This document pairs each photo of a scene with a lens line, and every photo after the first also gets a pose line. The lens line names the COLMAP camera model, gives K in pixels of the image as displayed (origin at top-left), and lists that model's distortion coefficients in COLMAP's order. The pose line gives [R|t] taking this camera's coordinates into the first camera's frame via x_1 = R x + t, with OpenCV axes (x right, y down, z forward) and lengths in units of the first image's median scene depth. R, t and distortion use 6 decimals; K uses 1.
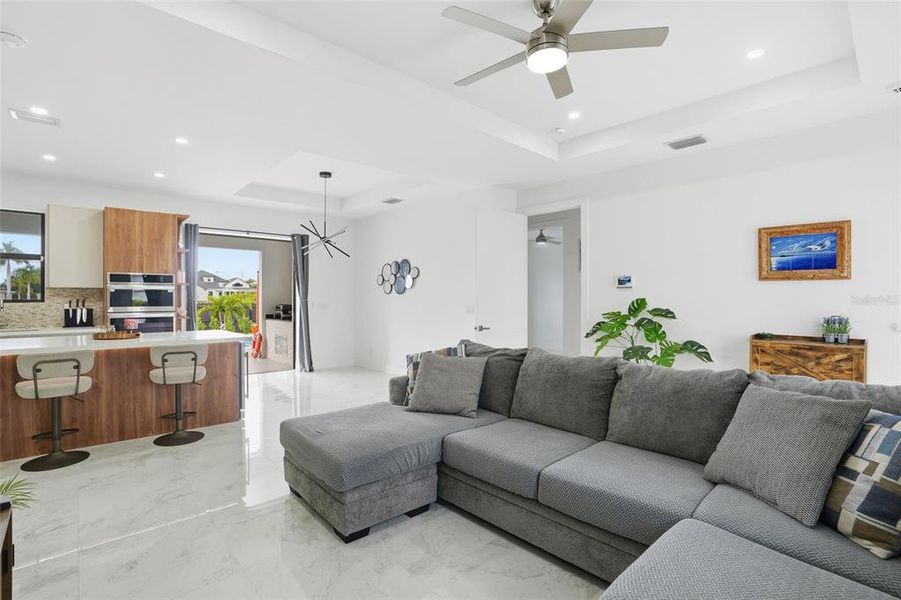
lens RADIAL K [[425.4, 0, 448.0], [0, 425.4, 297.6], [0, 0, 1]] dist [-0.043781, -0.000242]
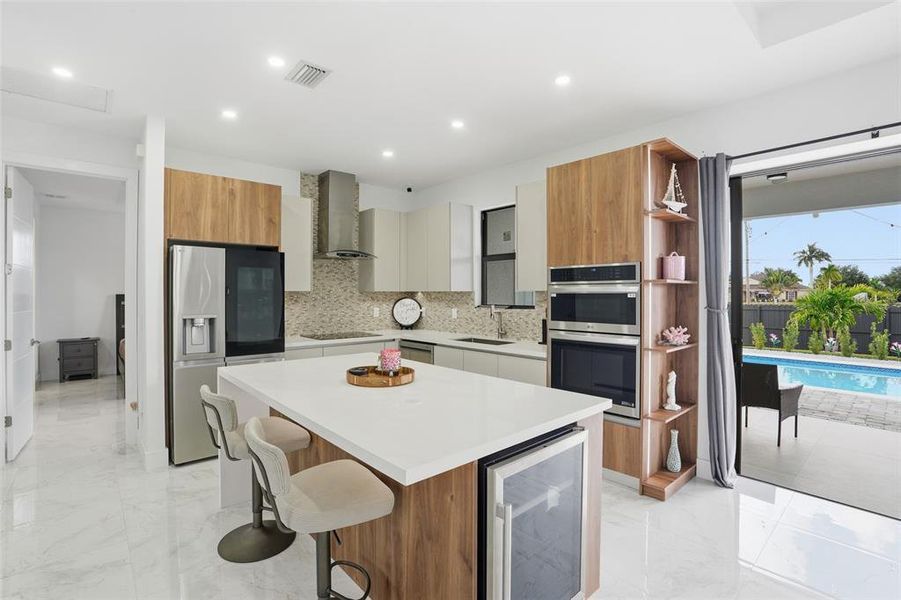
lens RADIAL K [[424.9, 0, 455.5], [0, 424.9, 290.2], [0, 0, 1]] dist [-0.044958, 0.006969]
pose [[-0.003946, -0.008895, -0.999953, -0.147874], [-0.003214, 0.999955, -0.008882, -0.017471], [0.999987, 0.003179, -0.003974, 0.819427]]
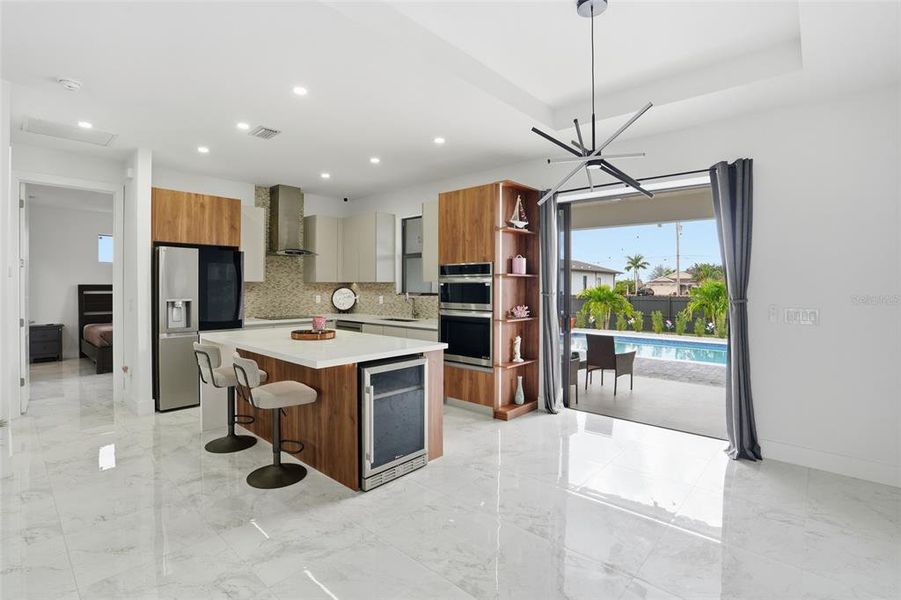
lens RADIAL K [[424.9, 0, 446.5], [0, 424.9, 288.2], [0, 0, 1]] dist [-0.044958, 0.006969]
pose [[0.087001, 0.003560, -0.996202, 0.114579], [-0.005770, 0.999979, 0.003070, -0.010908], [0.996191, 0.005481, 0.087020, 0.895439]]
